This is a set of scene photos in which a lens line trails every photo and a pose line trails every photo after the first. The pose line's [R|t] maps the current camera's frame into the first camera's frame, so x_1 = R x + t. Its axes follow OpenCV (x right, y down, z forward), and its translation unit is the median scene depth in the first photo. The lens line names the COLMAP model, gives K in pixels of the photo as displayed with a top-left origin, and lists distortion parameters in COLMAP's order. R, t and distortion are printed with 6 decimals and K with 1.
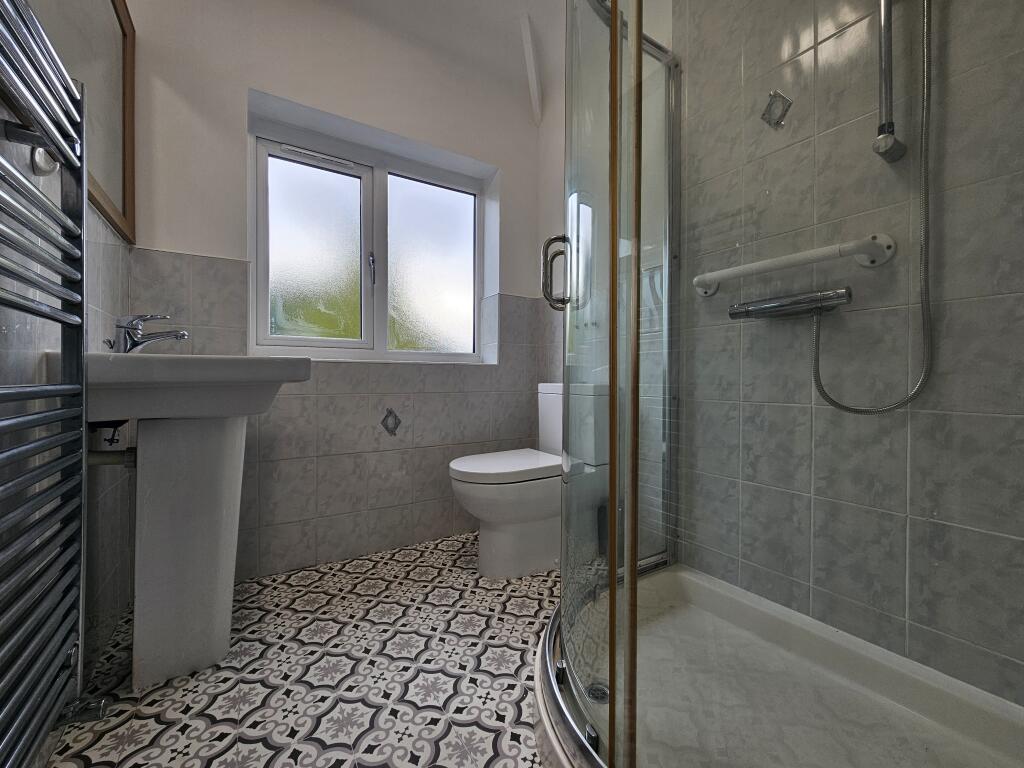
lens RADIAL K [[420.2, 0, 510.3], [0, 420.2, 380.1], [0, 0, 1]] dist [-0.001536, 0.000694]
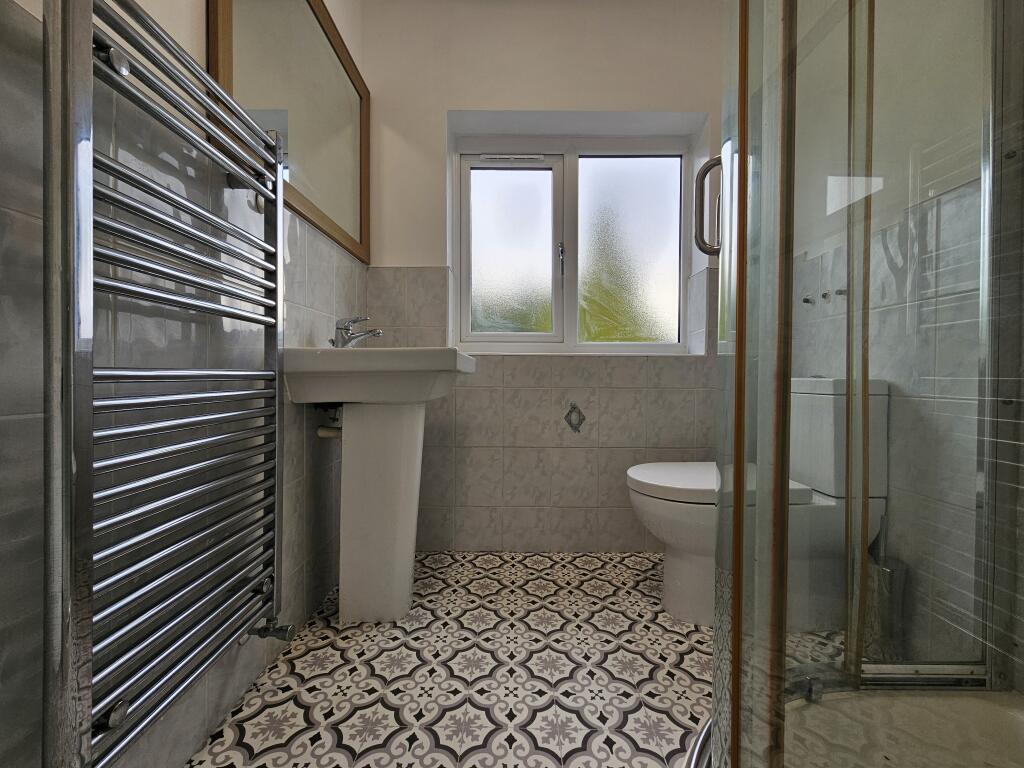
lens RADIAL K [[420.2, 0, 510.3], [0, 420.2, 380.1], [0, 0, 1]] dist [-0.001536, 0.000694]
pose [[0.845374, 0.006294, -0.534137, 0.117344], [-0.004221, 0.999978, 0.005104, 0.012323], [0.534158, -0.002060, 0.845382, 0.146632]]
